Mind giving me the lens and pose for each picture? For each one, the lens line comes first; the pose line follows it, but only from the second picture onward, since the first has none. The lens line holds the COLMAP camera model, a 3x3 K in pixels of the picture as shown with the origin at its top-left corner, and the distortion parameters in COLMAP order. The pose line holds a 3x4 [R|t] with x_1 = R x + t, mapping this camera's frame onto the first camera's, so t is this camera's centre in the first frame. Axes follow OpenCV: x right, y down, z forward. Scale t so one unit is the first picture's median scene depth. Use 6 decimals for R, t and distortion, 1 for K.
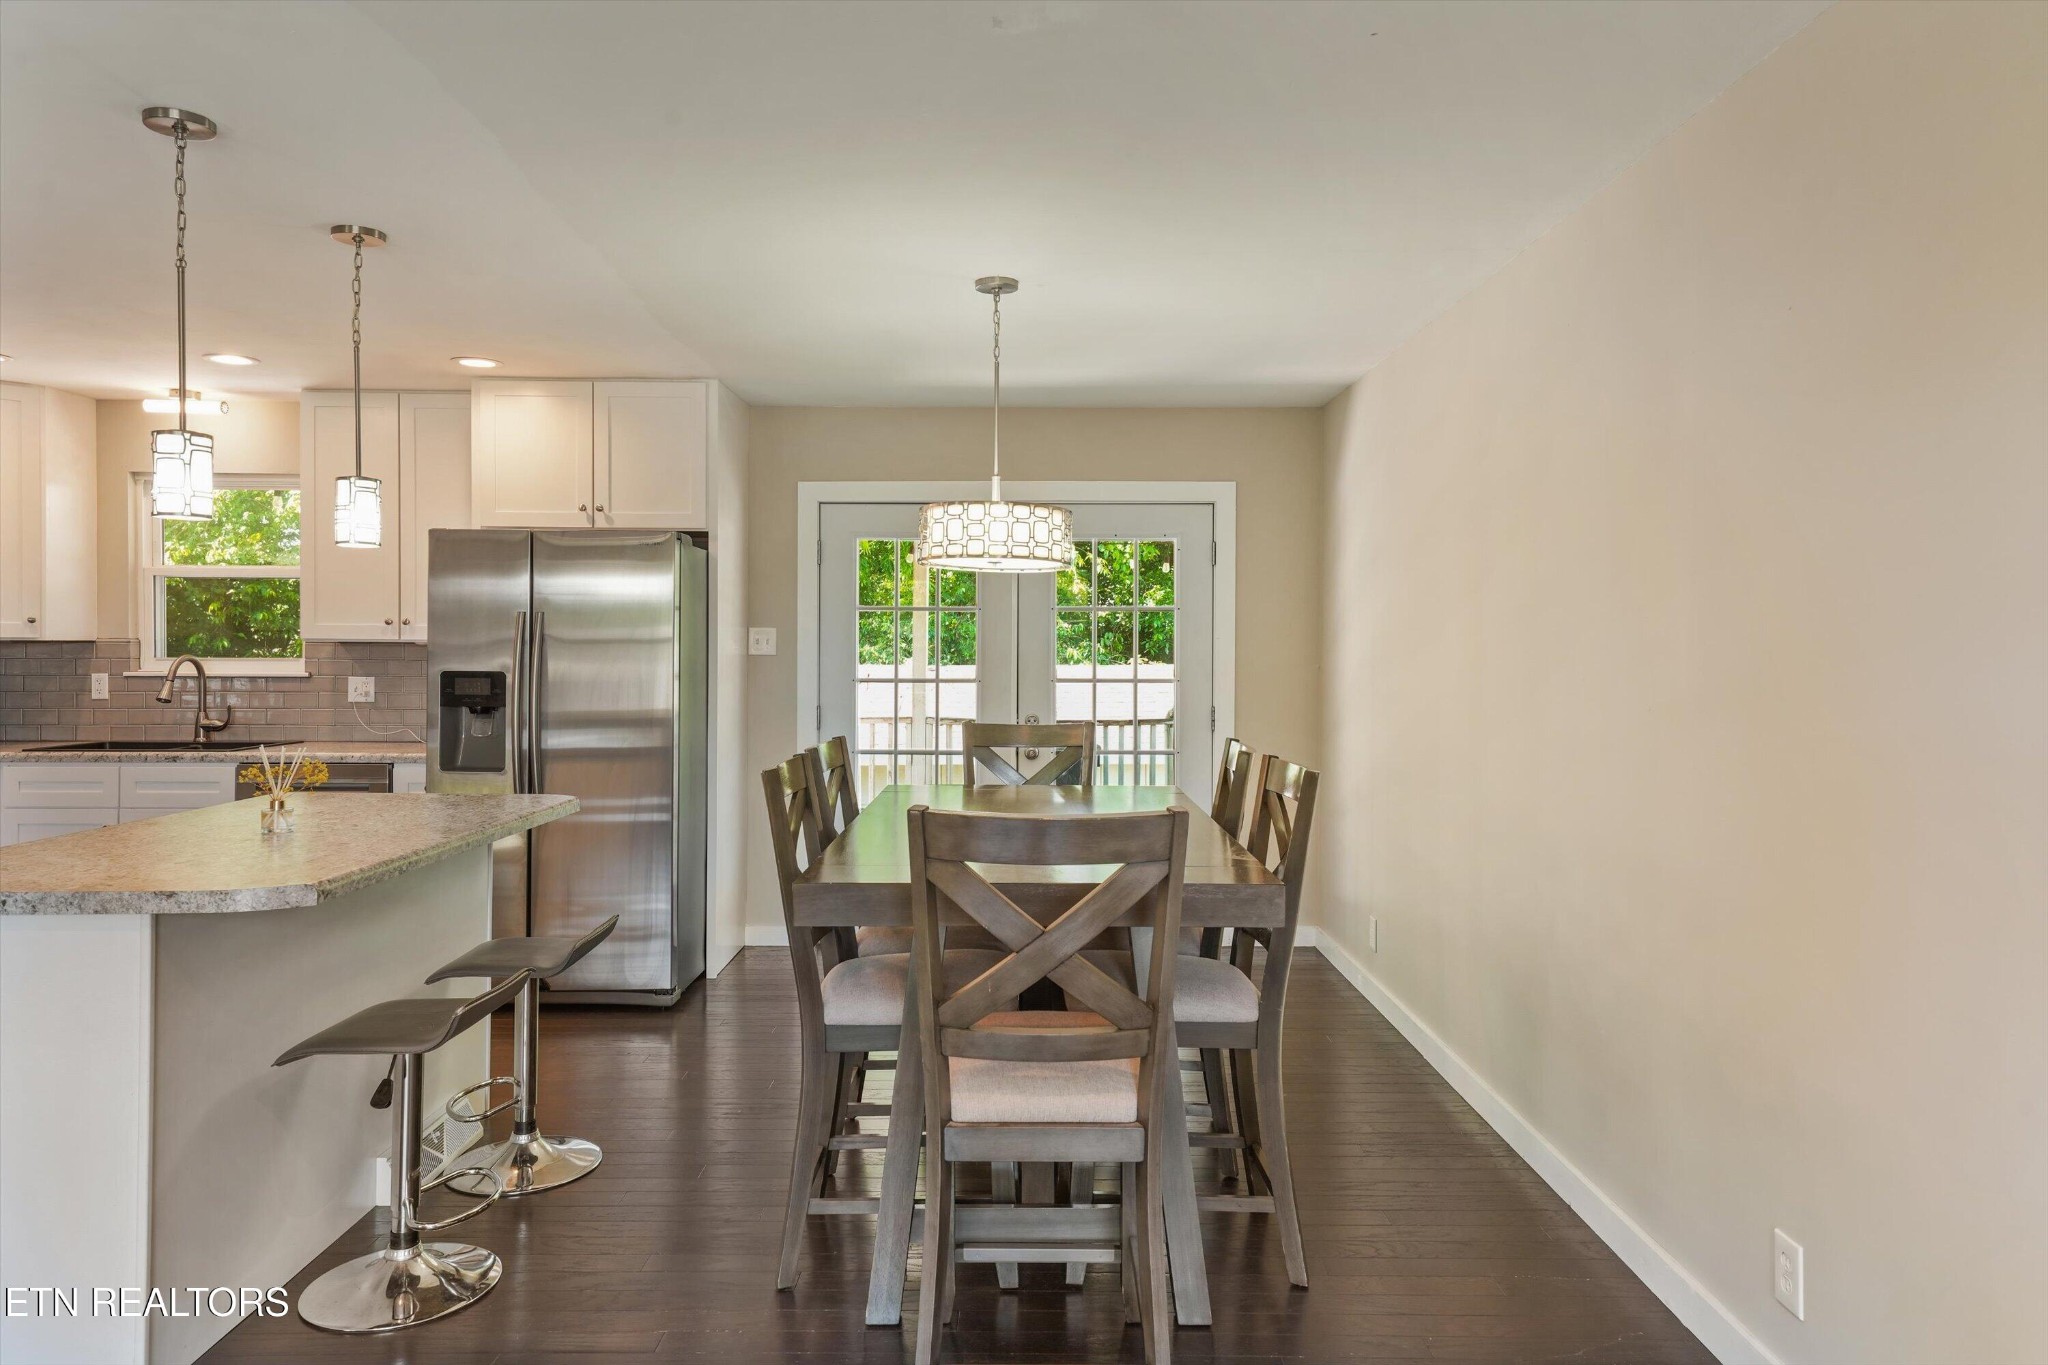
lens RADIAL K [[1348.8, 0, 1028.7], [0, 1348.8, 655.1], [0, 0, 1]] dist [0.030959, 0.000597]
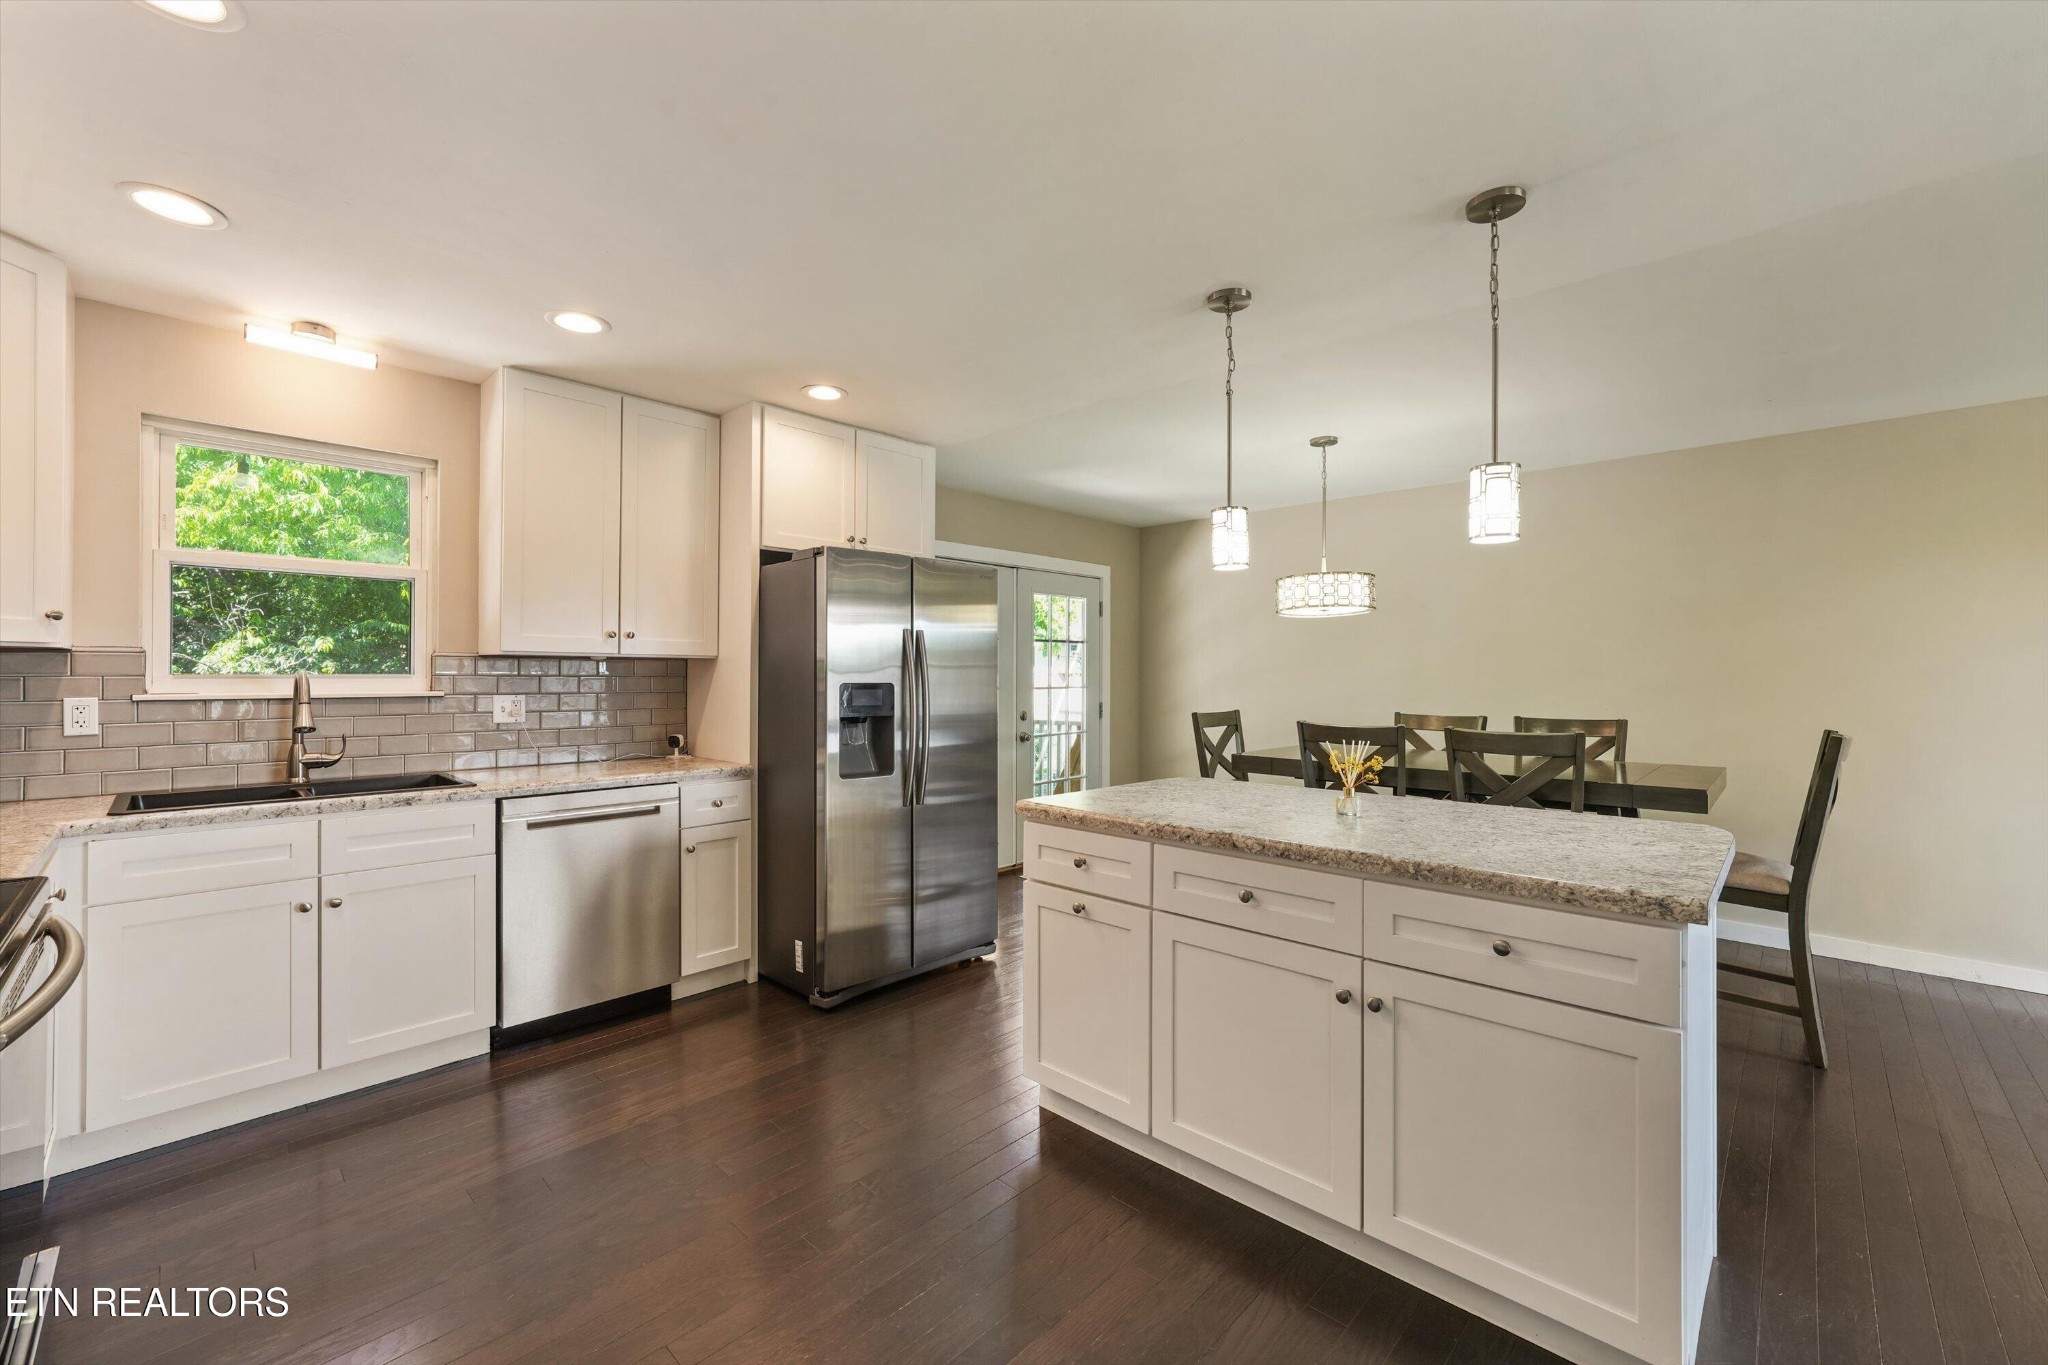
lens RADIAL K [[832.0, 0, 1021.0], [0, 832.0, 675.5], [0, 0, 1]] dist [-0.001077, 0.000015]
pose [[0.690677, -0.003083, 0.723157, -0.728351], [0.006257, 0.999979, -0.001713, 0.006798], [-0.723136, 0.005708, 0.690682, 0.416884]]
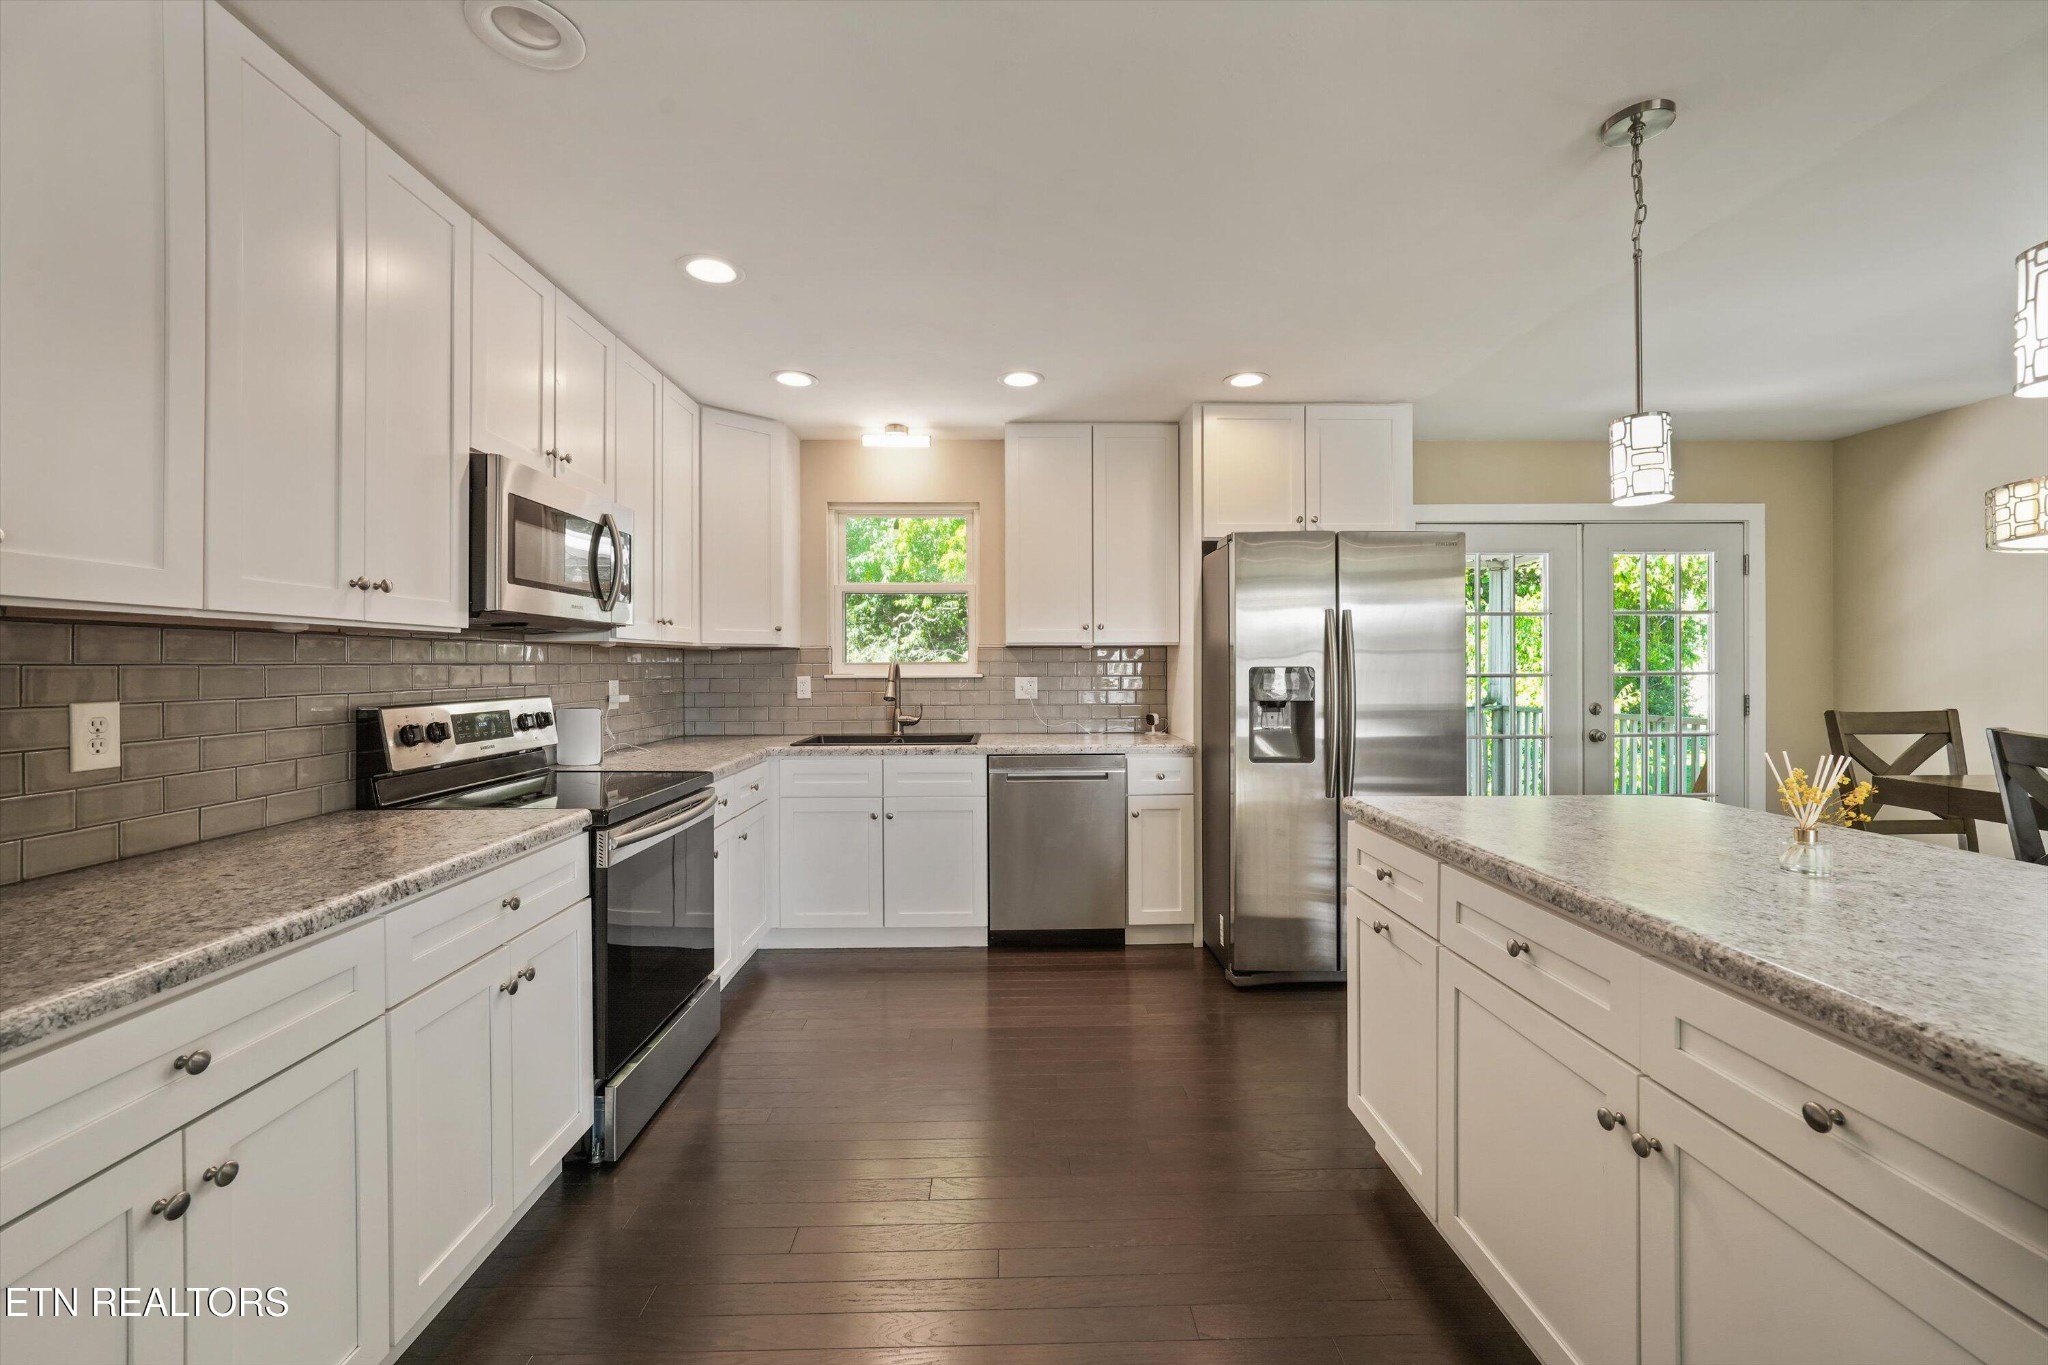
lens RADIAL K [[822.9, 0, 1021.8], [0, 822.9, 668.8], [0, 0, 1]] dist [-0.003454, 0.000127]
pose [[0.999716, -0.009915, 0.021669, -0.566905], [0.009948, 0.999950, -0.001398, 0.010830], [-0.021654, 0.001613, 0.999764, 0.335531]]
